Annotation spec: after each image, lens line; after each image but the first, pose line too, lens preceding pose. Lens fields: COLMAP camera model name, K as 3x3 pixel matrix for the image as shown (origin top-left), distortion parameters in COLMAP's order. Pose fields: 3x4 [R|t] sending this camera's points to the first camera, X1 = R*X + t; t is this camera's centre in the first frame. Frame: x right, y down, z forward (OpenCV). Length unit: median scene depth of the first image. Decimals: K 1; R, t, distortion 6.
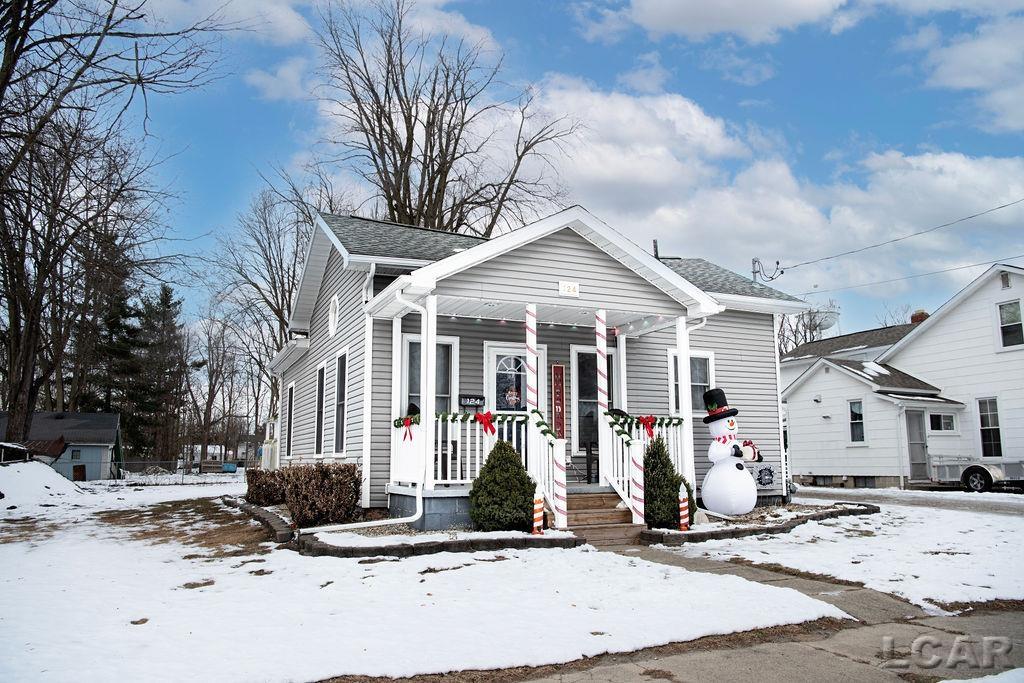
lens RADIAL K [[761.9, 0, 513.5], [0, 761.9, 345.7], [0, 0, 1]] dist [-0.082446, -0.000963]
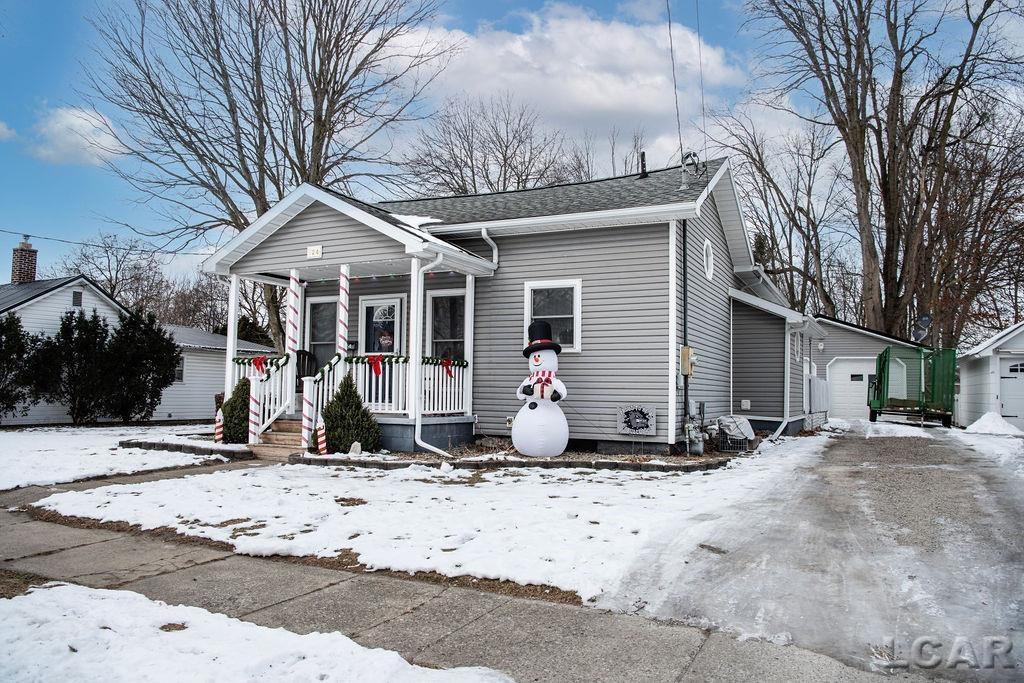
lens RADIAL K [[748.8, 0, 510.6], [0, 748.8, 339.9], [0, 0, 1]] dist [-0.049482, -0.001474]
pose [[0.625468, -0.043101, -0.779058, 1.034028], [0.097372, 0.994979, 0.023129, 0.058724], [0.774150, -0.090325, 0.626525, 0.424536]]
